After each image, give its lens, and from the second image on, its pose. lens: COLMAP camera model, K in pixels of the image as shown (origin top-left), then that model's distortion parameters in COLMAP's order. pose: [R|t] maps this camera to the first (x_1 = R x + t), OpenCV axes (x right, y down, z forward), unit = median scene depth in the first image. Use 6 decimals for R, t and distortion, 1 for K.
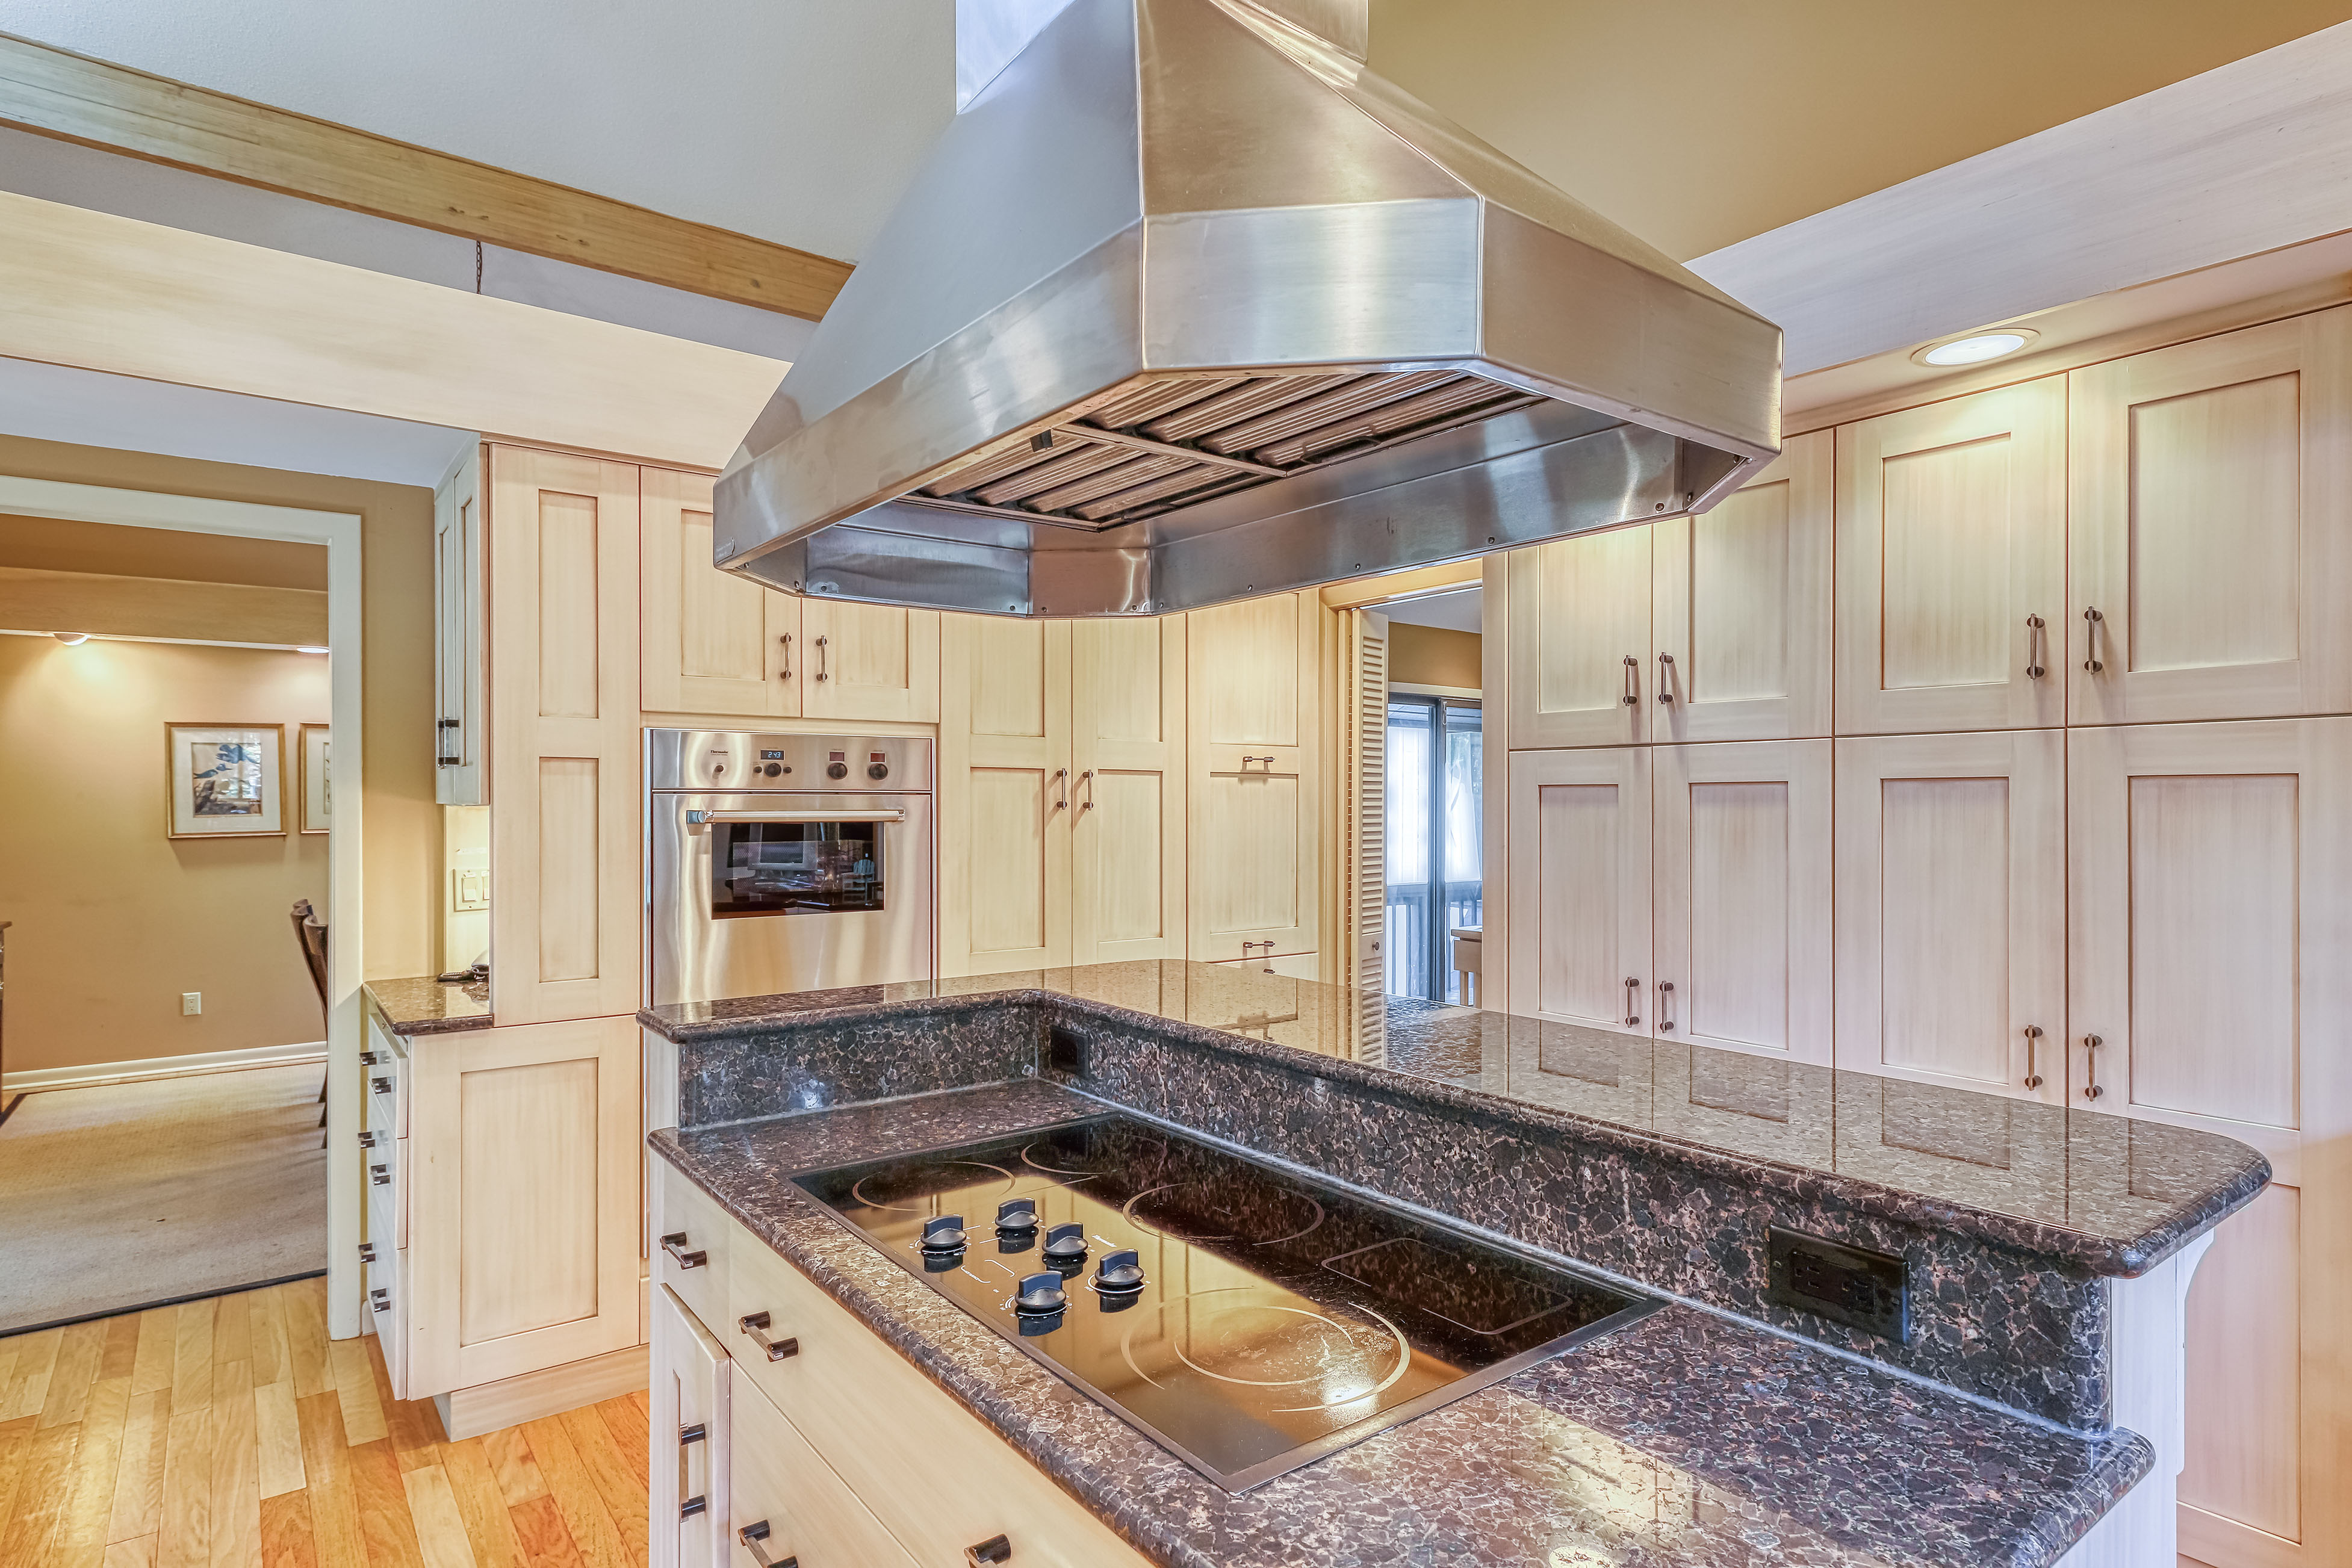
lens RADIAL K [[1251.3, 0, 1175.3], [0, 1251.3, 798.7], [0, 0, 1]] dist [0.018135, 0.000152]
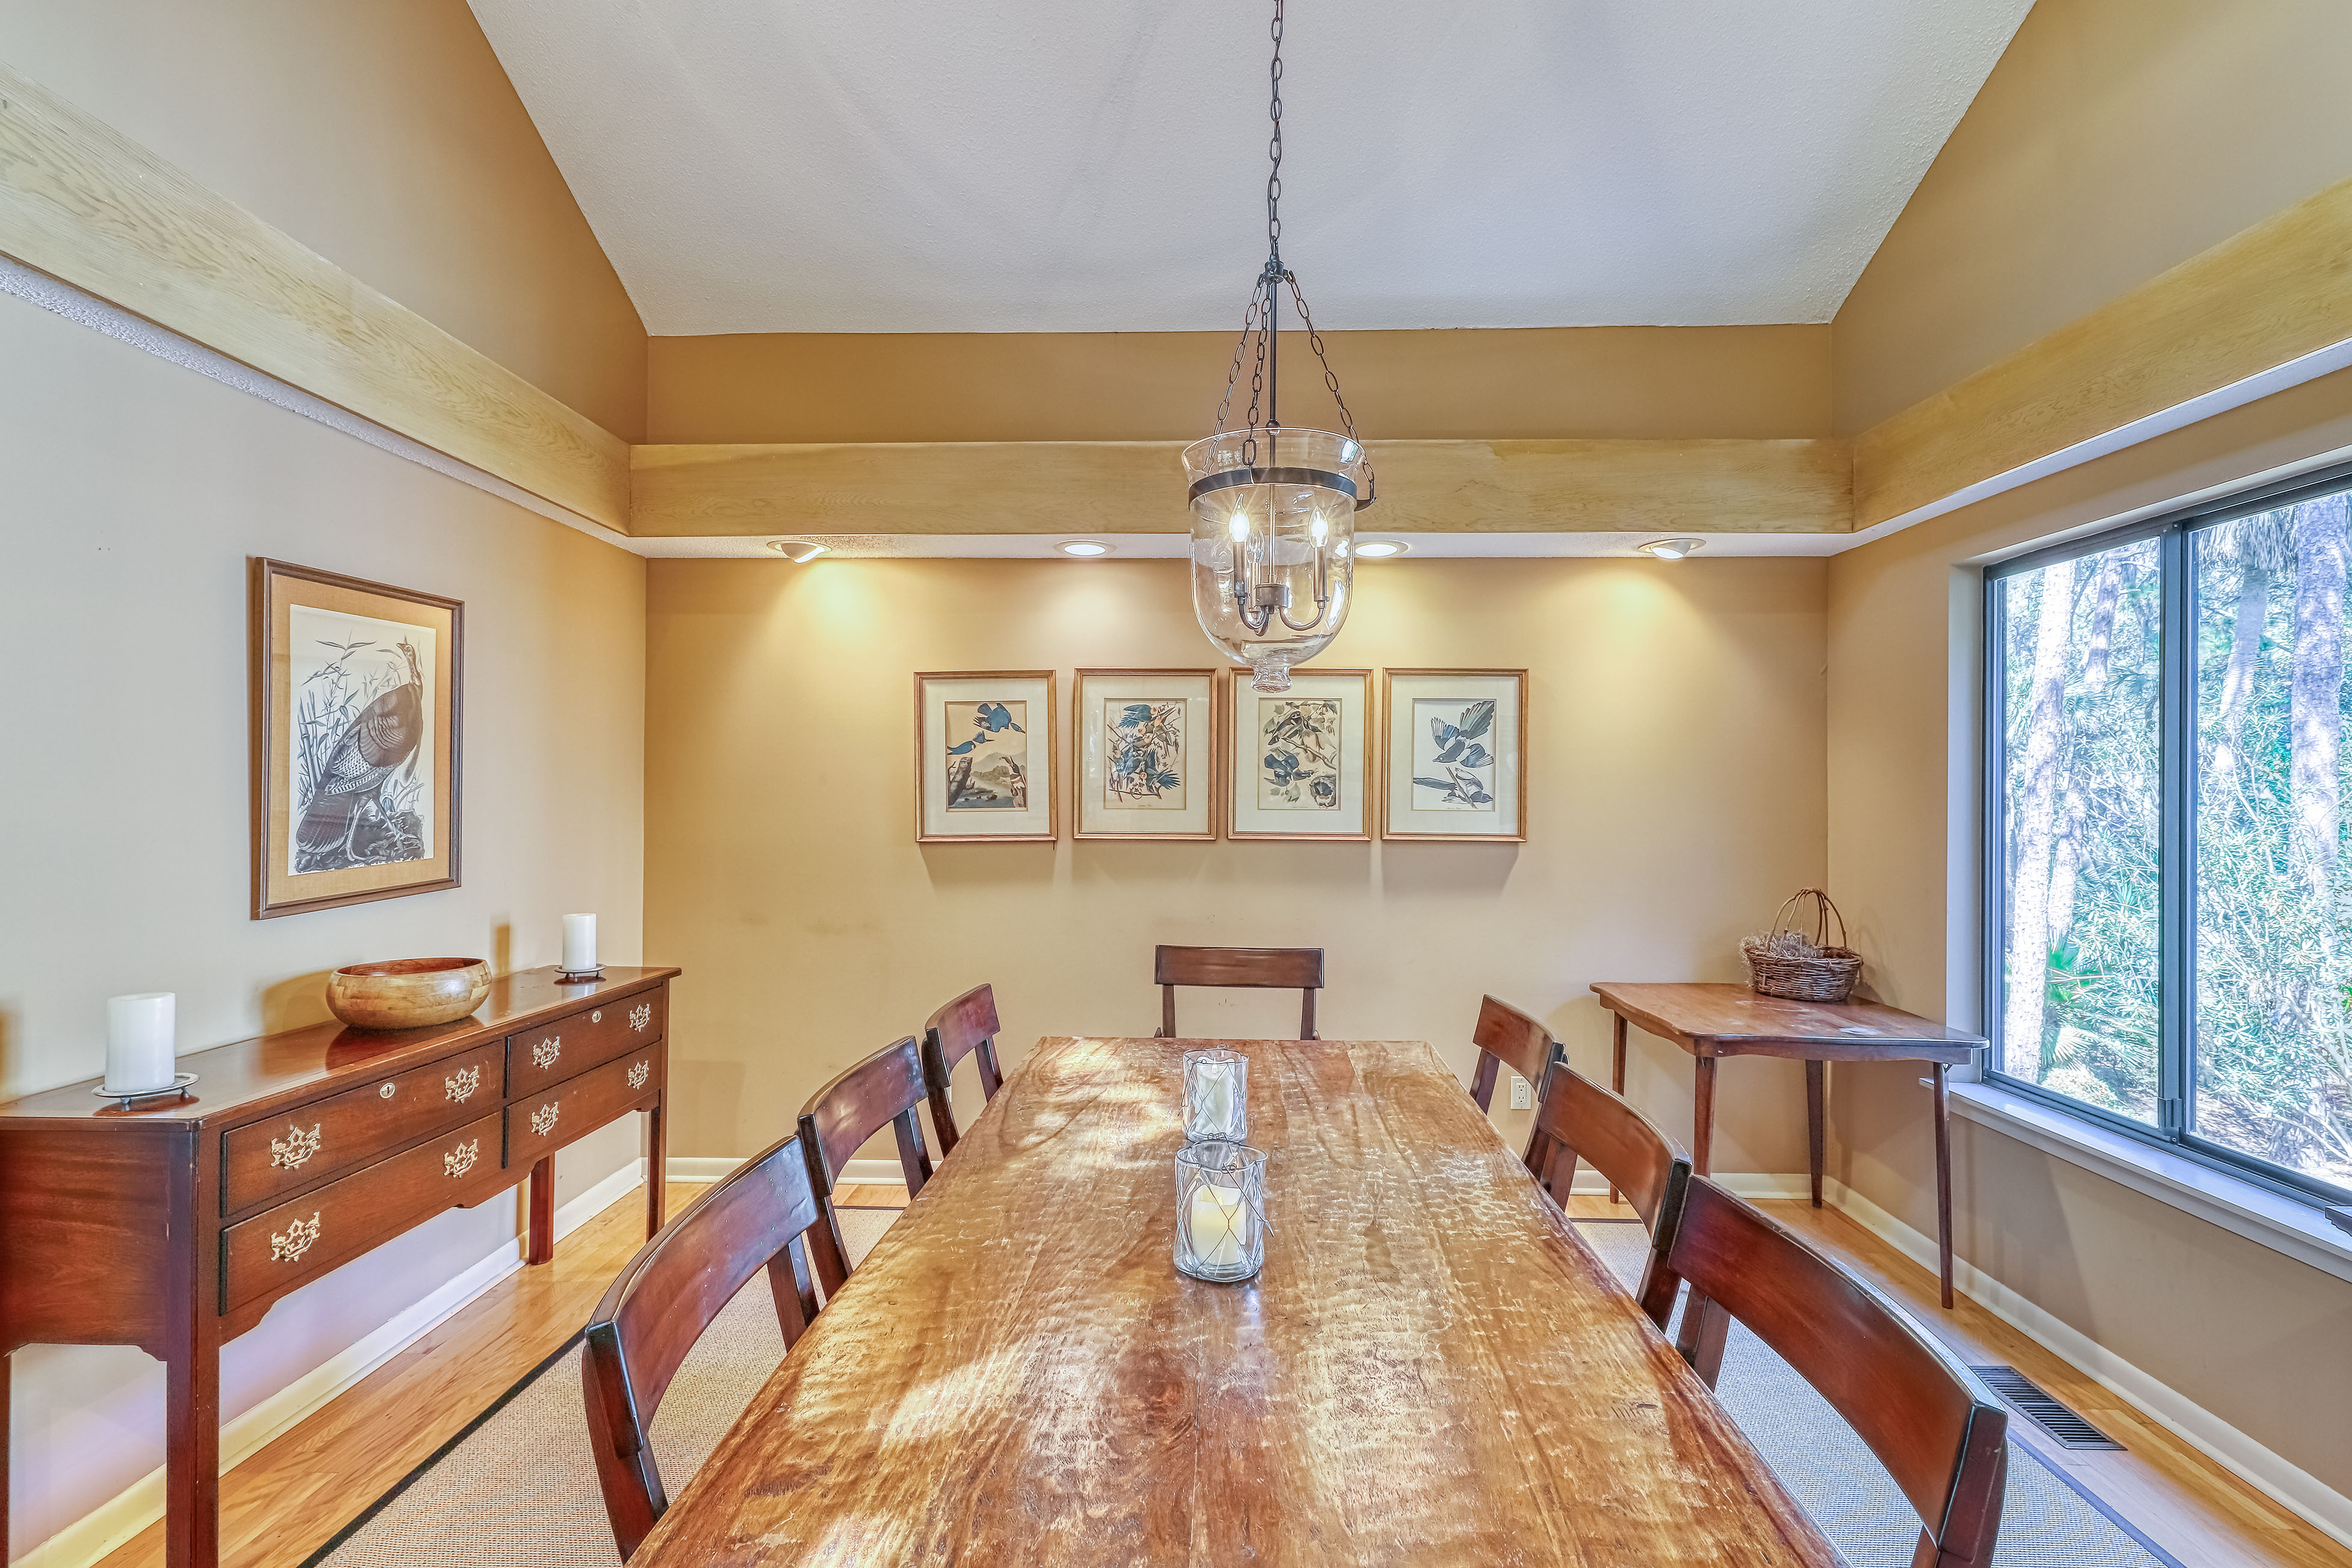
lens RADIAL K [[1100.2, 0, 1188.3], [0, 1100.2, 784.5], [0, 0, 1]] dist [0.009031, -0.001816]
pose [[0.781901, 0.006189, -0.623372, -0.700473], [-0.008387, 0.999965, -0.000592, -0.001184], [0.623346, 0.005691, 0.781926, 1.415071]]
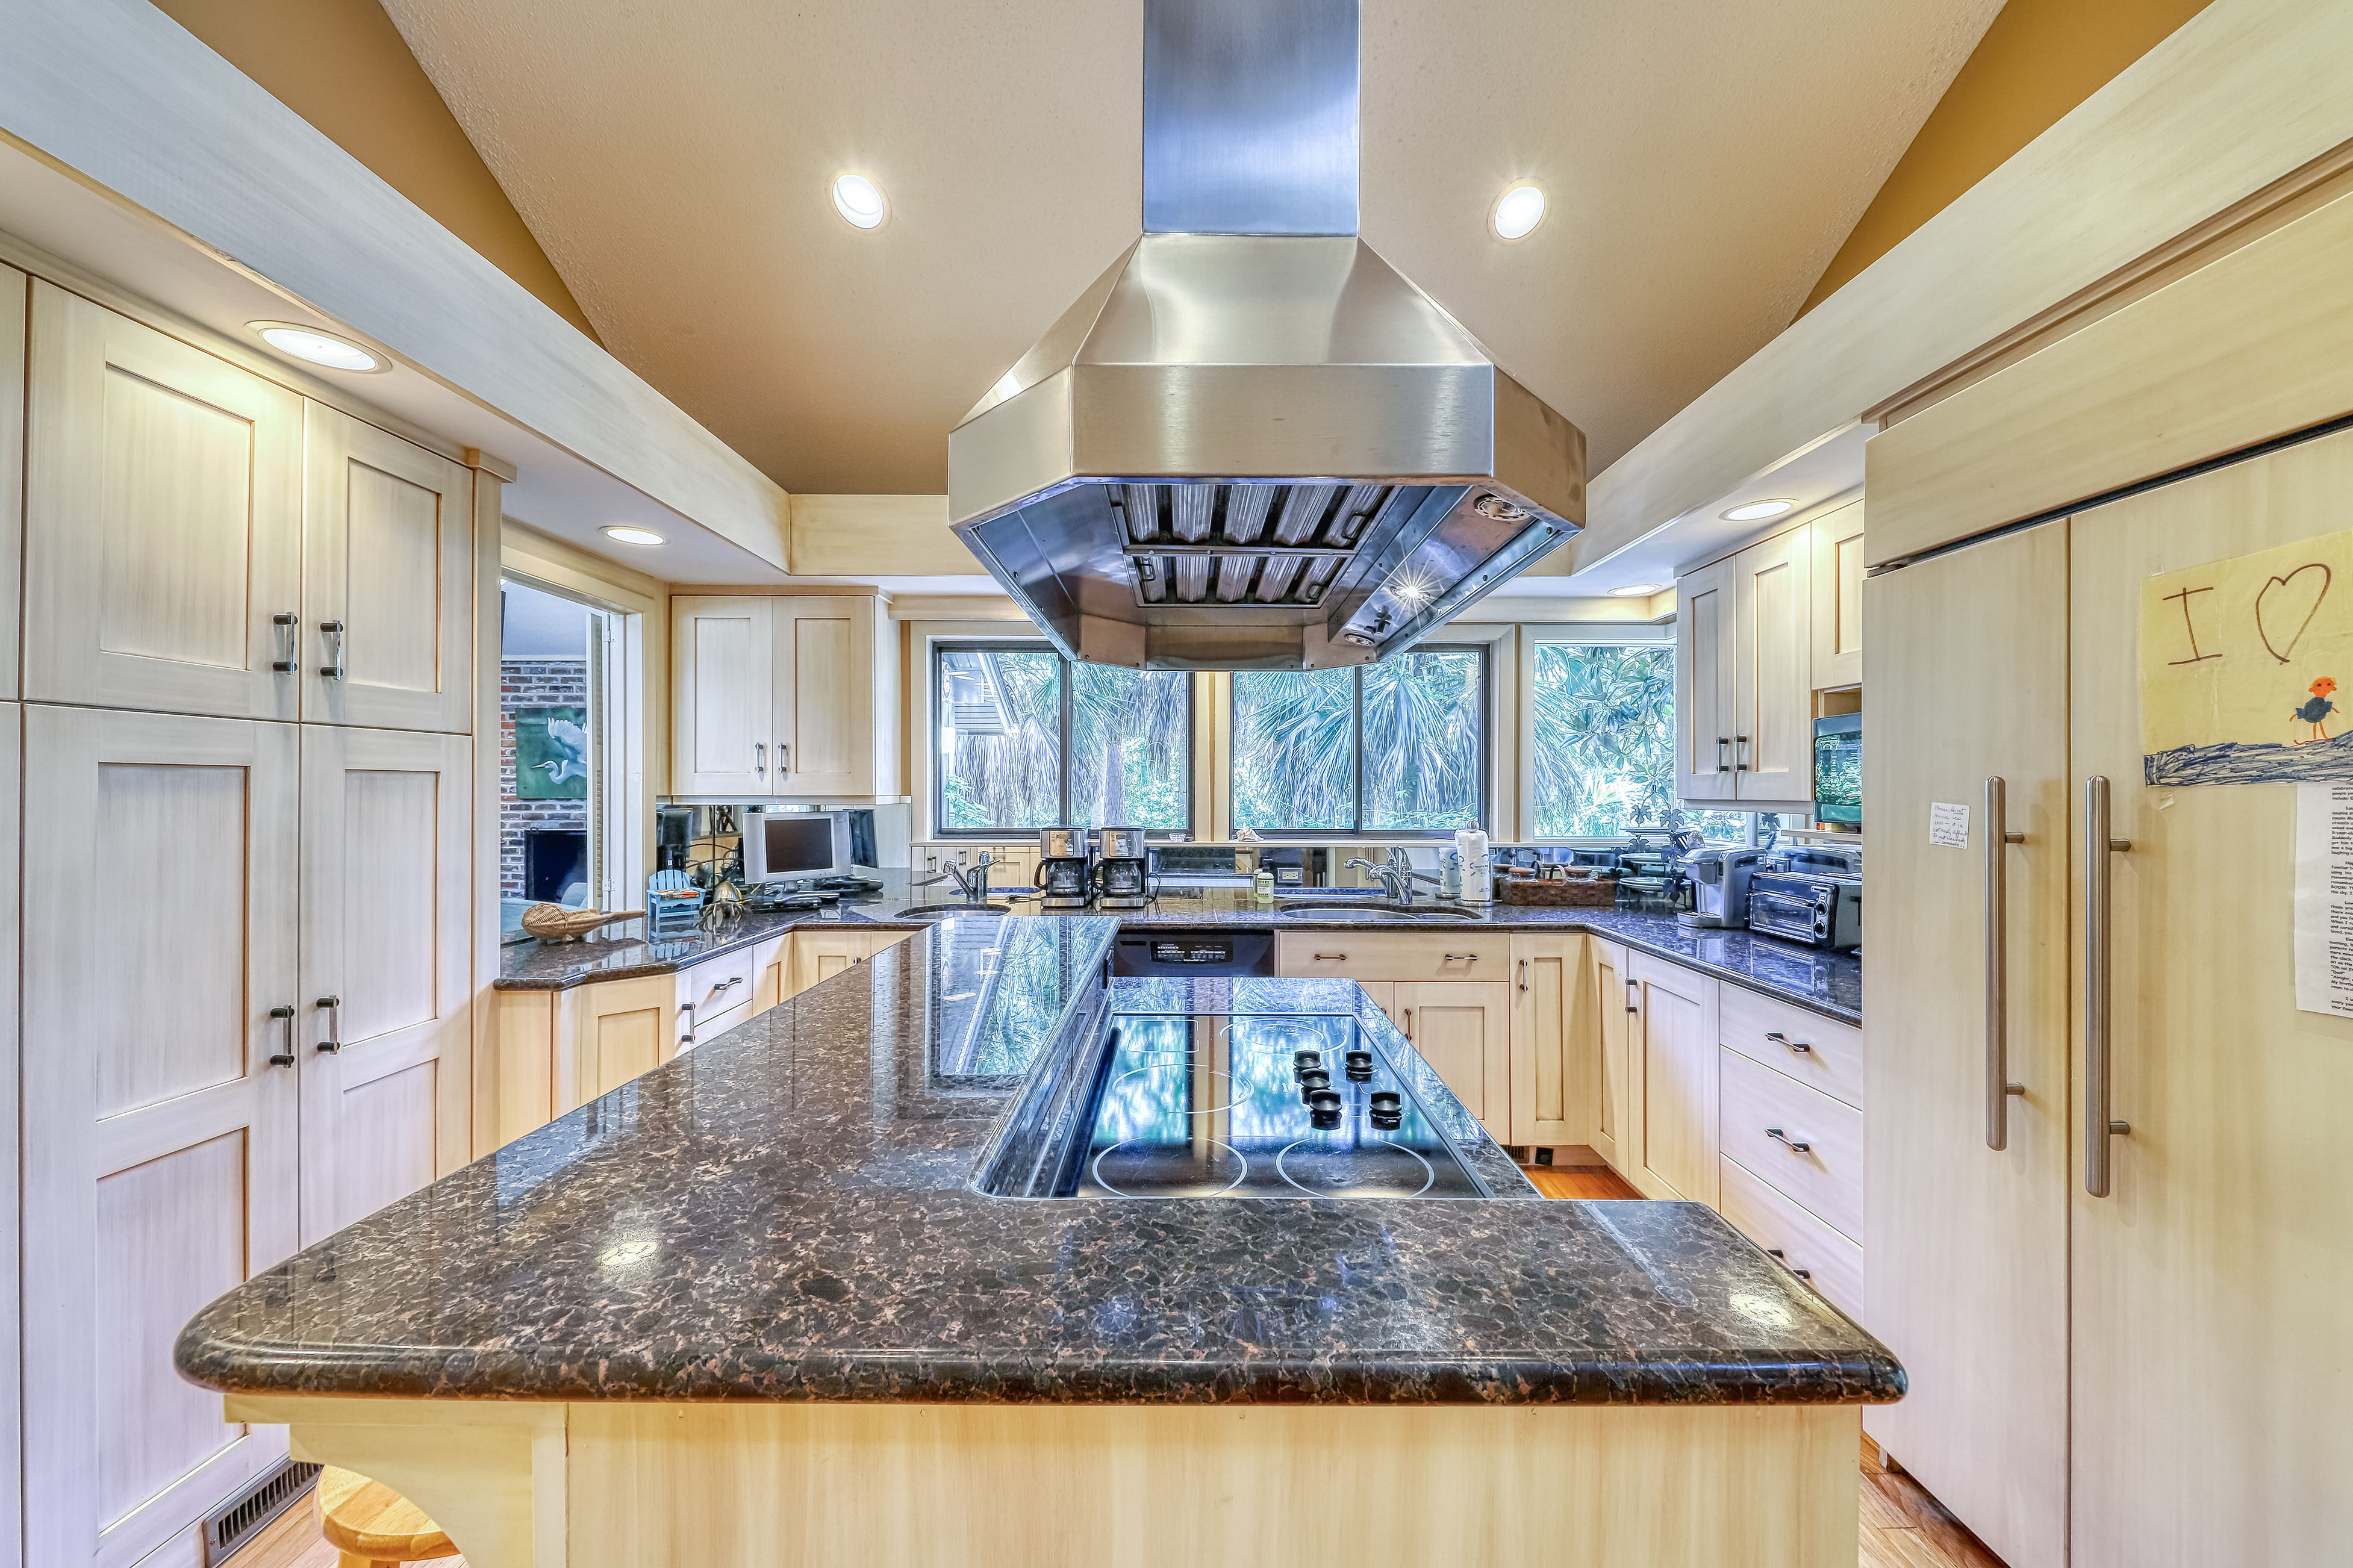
lens RADIAL K [[853.9, 0, 1186.4], [0, 853.9, 784.5], [0, 0, 1]] dist [0.000277, -0.000212]
pose [[-0.795497, 0.001625, 0.605956, -0.277683], [-0.005689, 0.999932, -0.010151, -0.000292], [-0.605931, -0.011522, -0.795434, 0.902959]]
